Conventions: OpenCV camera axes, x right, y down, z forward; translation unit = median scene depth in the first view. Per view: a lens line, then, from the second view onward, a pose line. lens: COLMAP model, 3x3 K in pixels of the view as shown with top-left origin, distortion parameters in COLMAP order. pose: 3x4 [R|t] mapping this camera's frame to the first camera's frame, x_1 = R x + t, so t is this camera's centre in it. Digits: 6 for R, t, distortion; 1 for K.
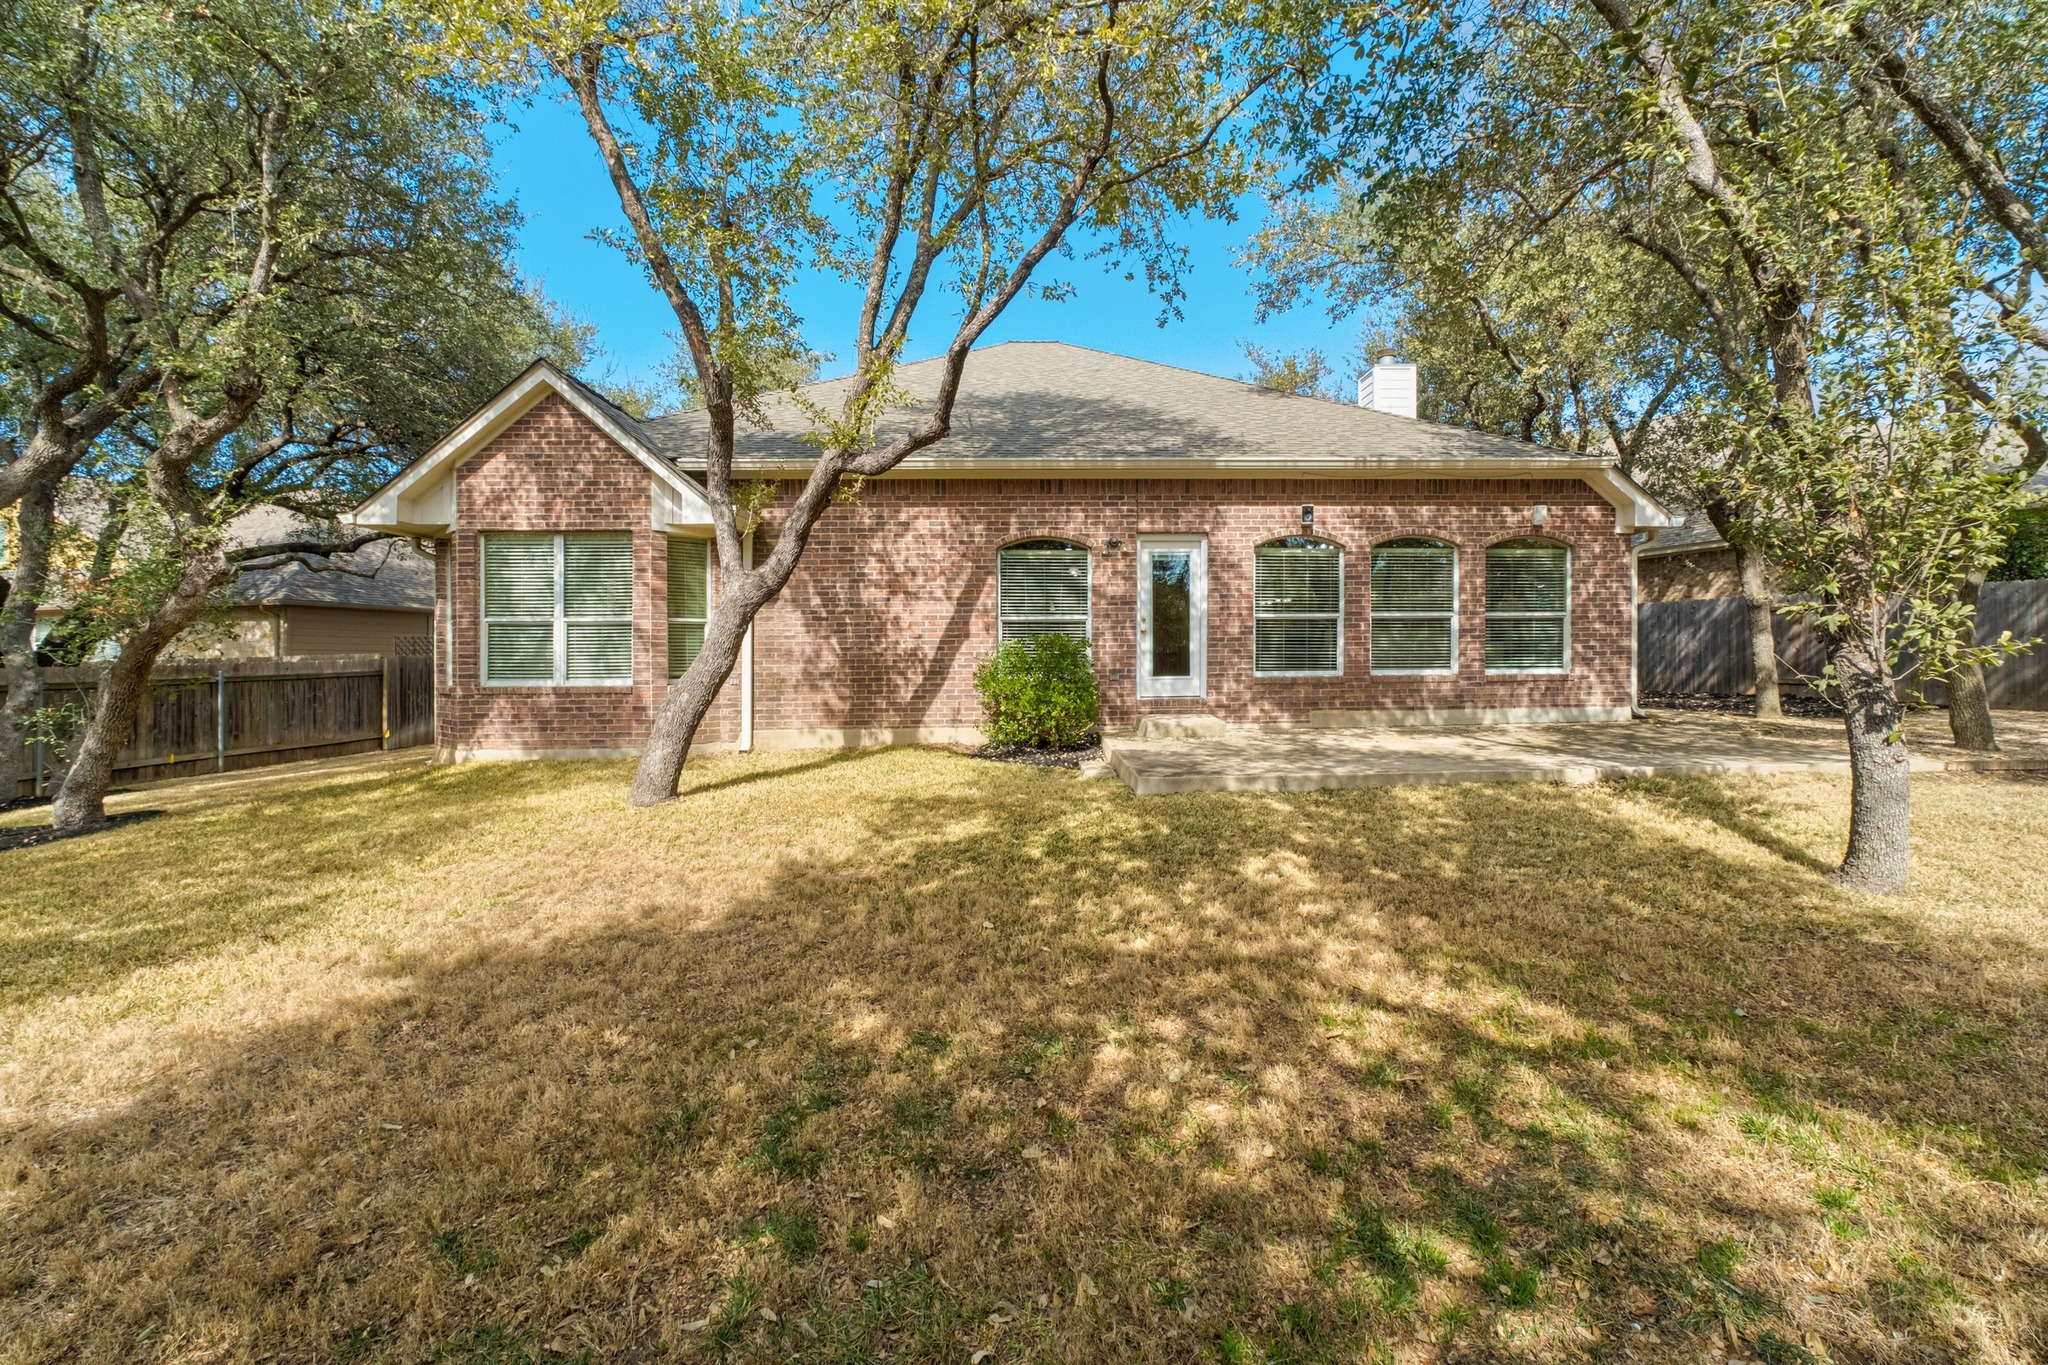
lens RADIAL K [[856.1, 0, 1028.3], [0, 856.1, 654.1], [0, 0, 1]] dist [-0.014345, 0.000269]
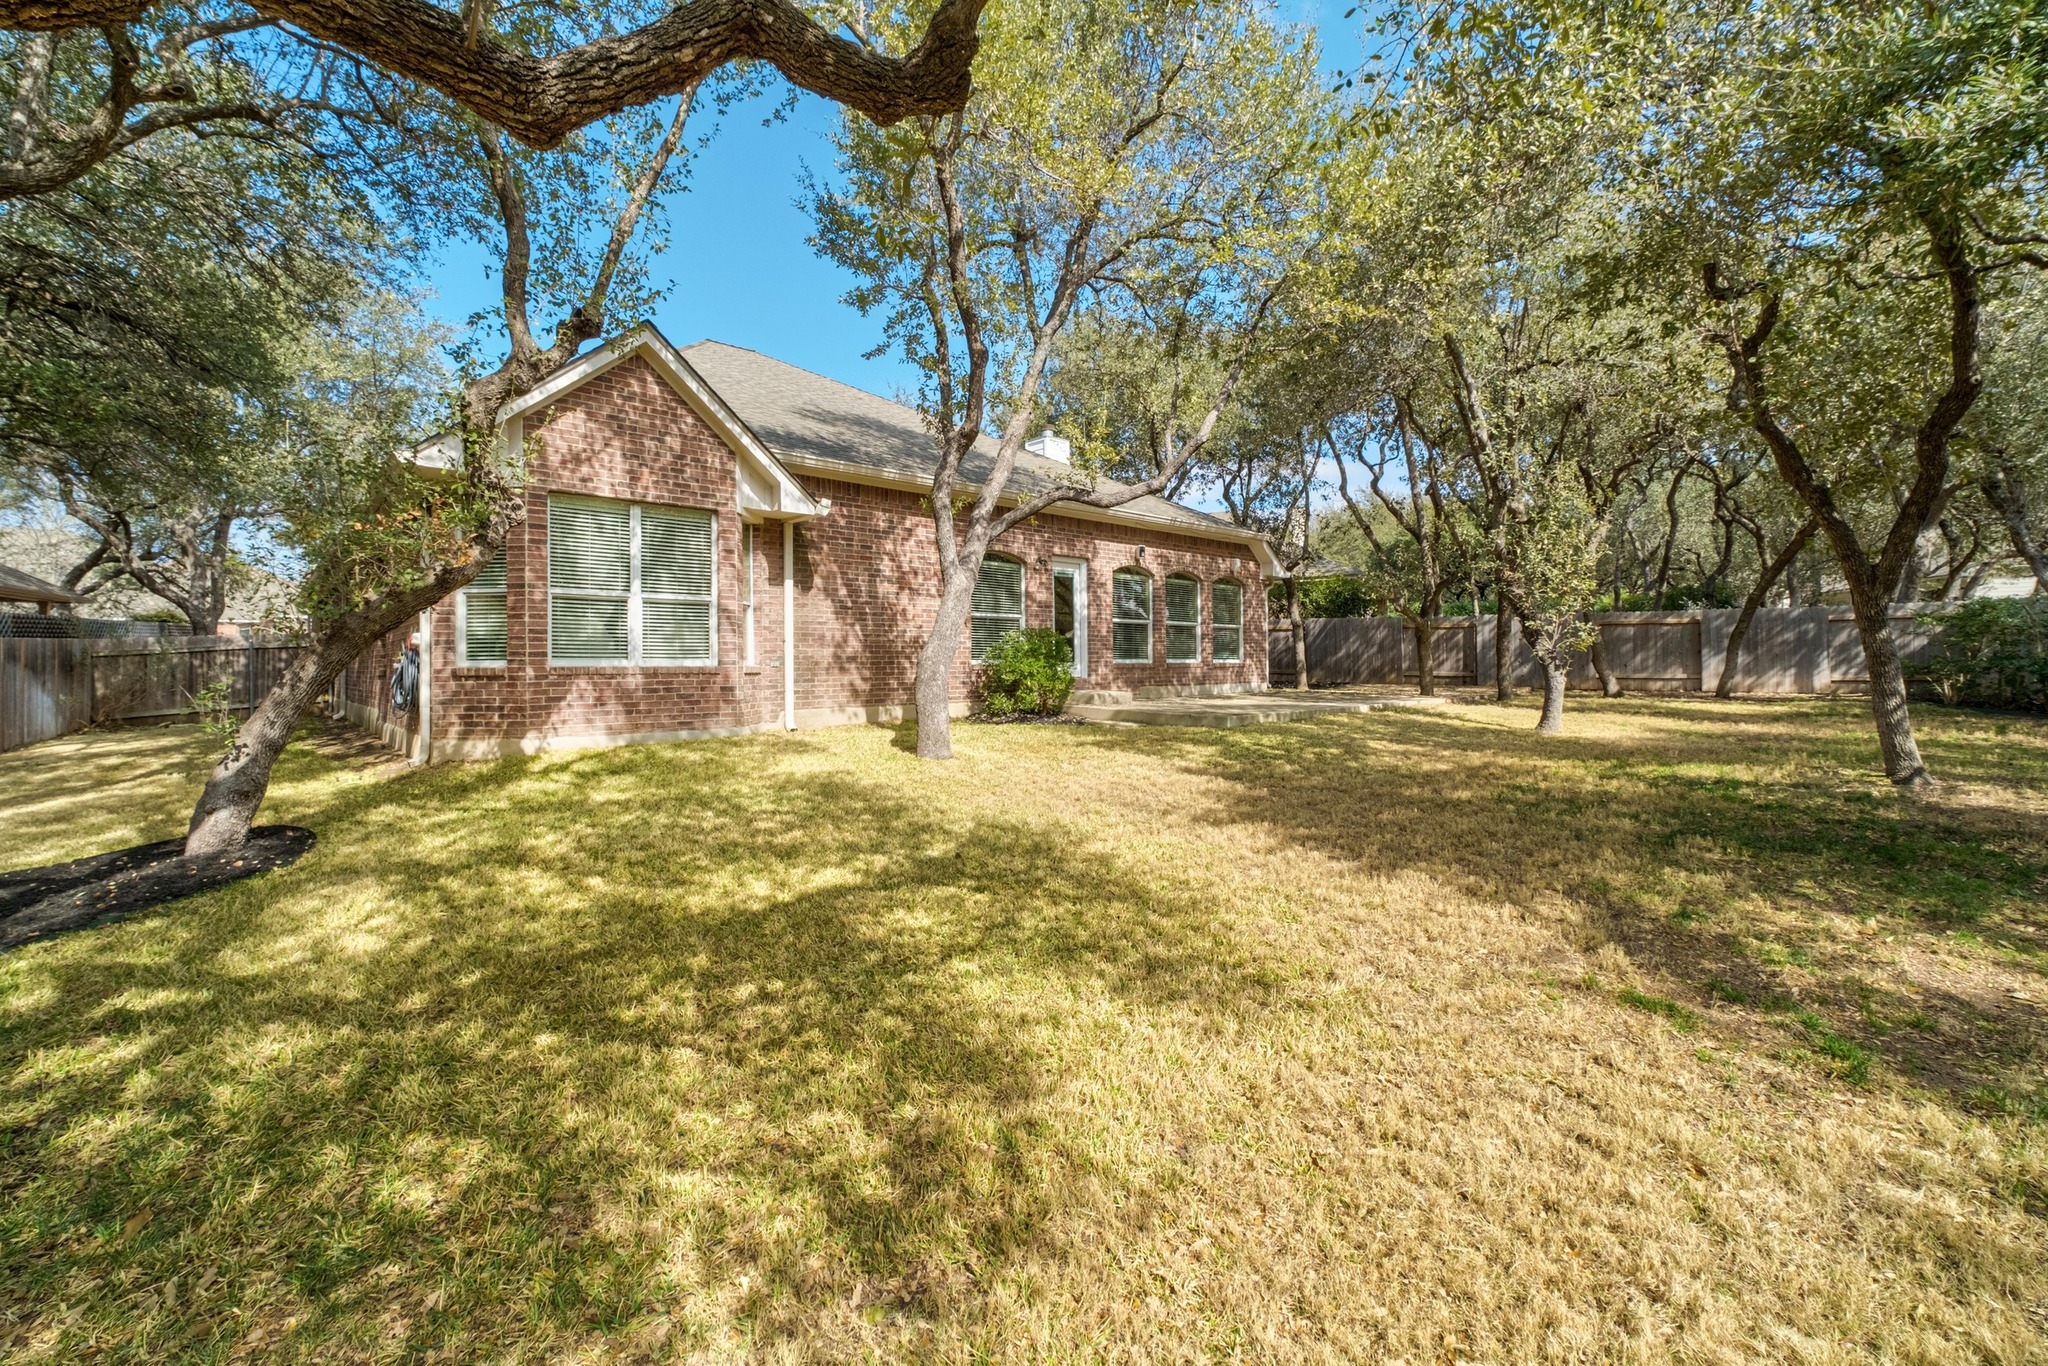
lens RADIAL K [[856.1, 0, 1028.3], [0, 856.1, 654.6], [0, 0, 1]] dist [-0.014345, 0.000269]
pose [[0.770139, 0.013278, 0.637738, -0.763594], [-0.009346, 0.999911, -0.009532, 0.027532], [-0.637807, 0.001380, 0.770195, -0.002889]]
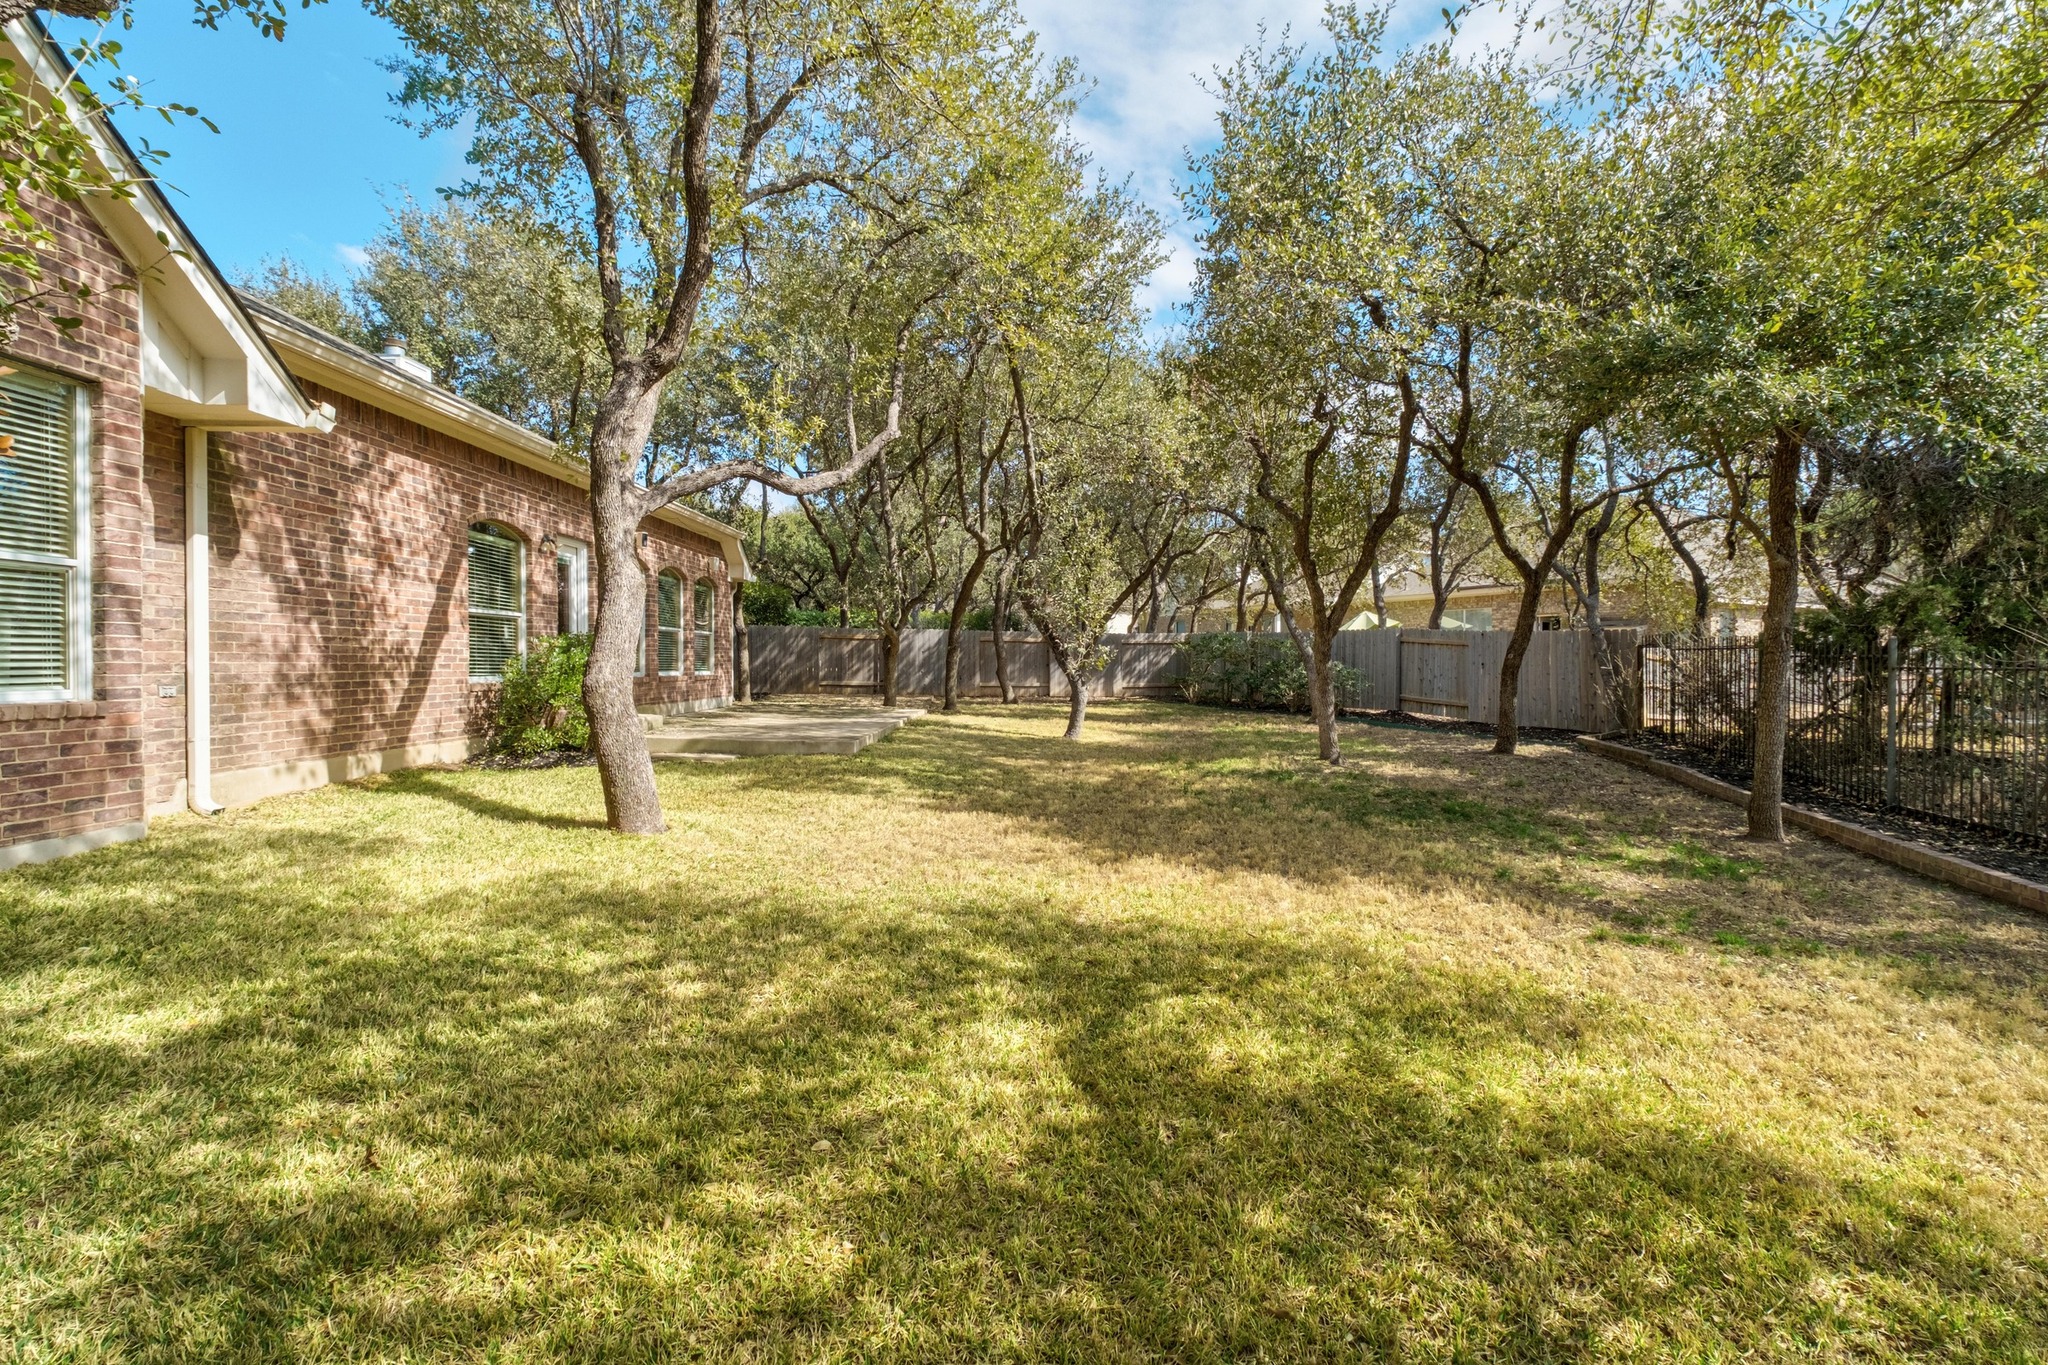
lens RADIAL K [[879.2, 0, 1031.7], [0, 879.2, 660.9], [0, 0, 1]] dist [-0.016480, 0.010531]
pose [[0.045526, 0.013547, 0.998871, -0.874852], [-0.014543, 0.999811, -0.012897, 0.011495], [-0.998857, -0.013940, 0.045715, 0.409957]]
